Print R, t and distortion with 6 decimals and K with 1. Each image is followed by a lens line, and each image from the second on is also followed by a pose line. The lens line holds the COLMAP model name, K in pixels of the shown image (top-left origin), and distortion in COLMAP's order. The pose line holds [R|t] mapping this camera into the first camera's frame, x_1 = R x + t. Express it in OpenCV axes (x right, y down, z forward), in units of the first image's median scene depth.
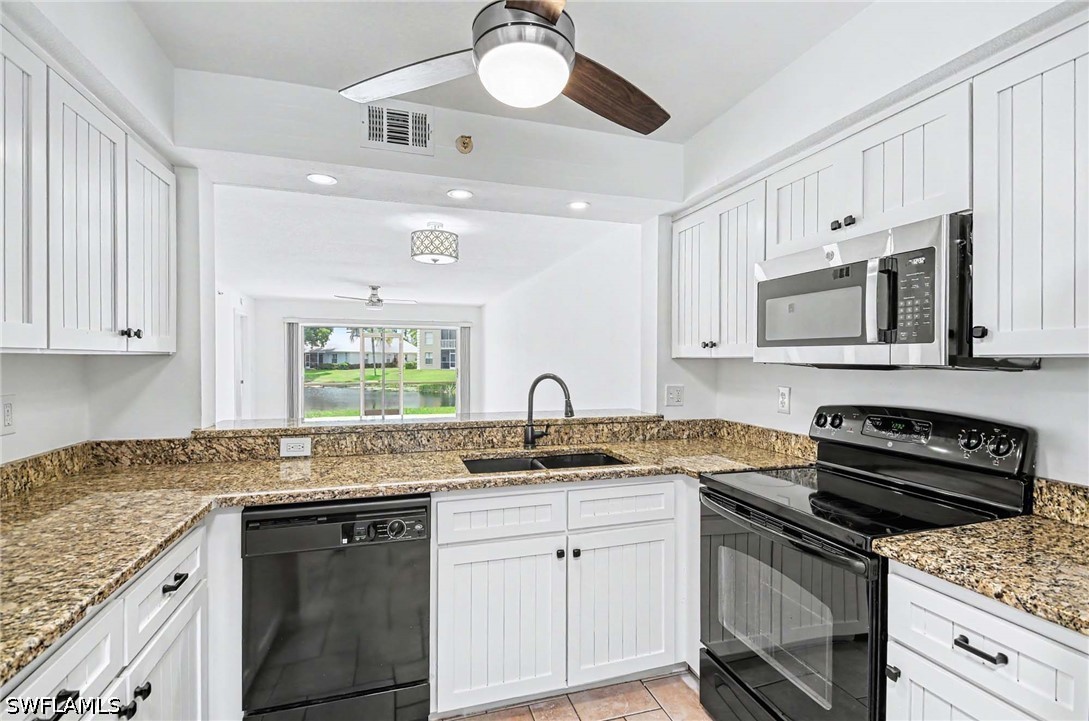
lens RADIAL K [[474.7, 0, 546.9], [0, 474.7, 360.8], [0, 0, 1]] dist [0.006680, -0.007340]
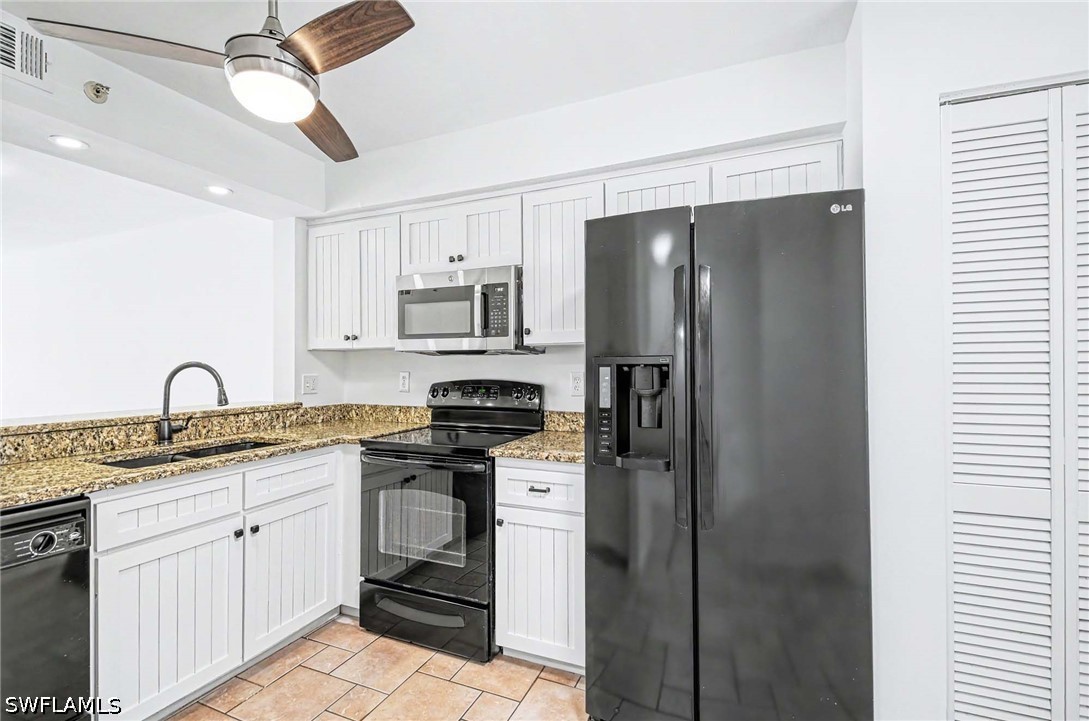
lens RADIAL K [[474.7, 0, 535.3], [0, 474.7, 361.1], [0, 0, 1]] dist [0.006680, -0.007340]
pose [[0.652875, -0.003581, 0.757457, -0.320876], [0.009769, 0.999945, -0.003693, 0.041516], [-0.757403, 0.009810, 0.652874, -0.159156]]
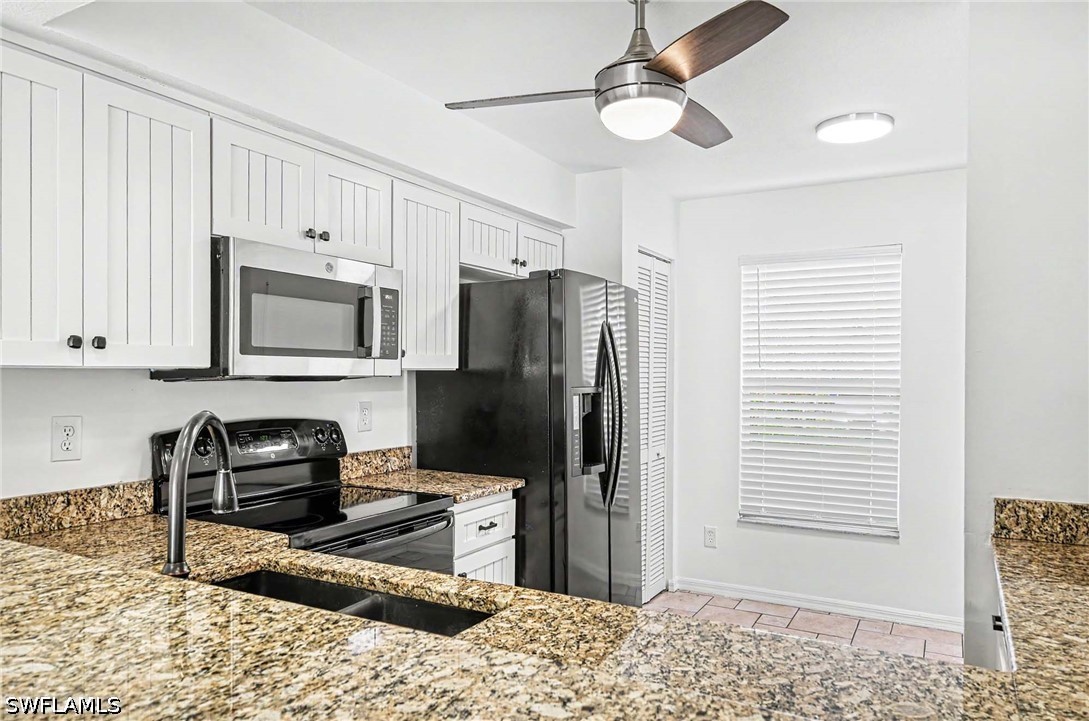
lens RADIAL K [[734.3, 0, 547.2], [0, 734.3, 367.1], [0, 0, 1]] dist [0.037330, 0.001555]
pose [[-0.669259, -0.004245, 0.743017, -0.749753], [-0.005562, 0.999984, 0.000704, -0.013773], [-0.743008, -0.003662, -0.669272, 1.474553]]
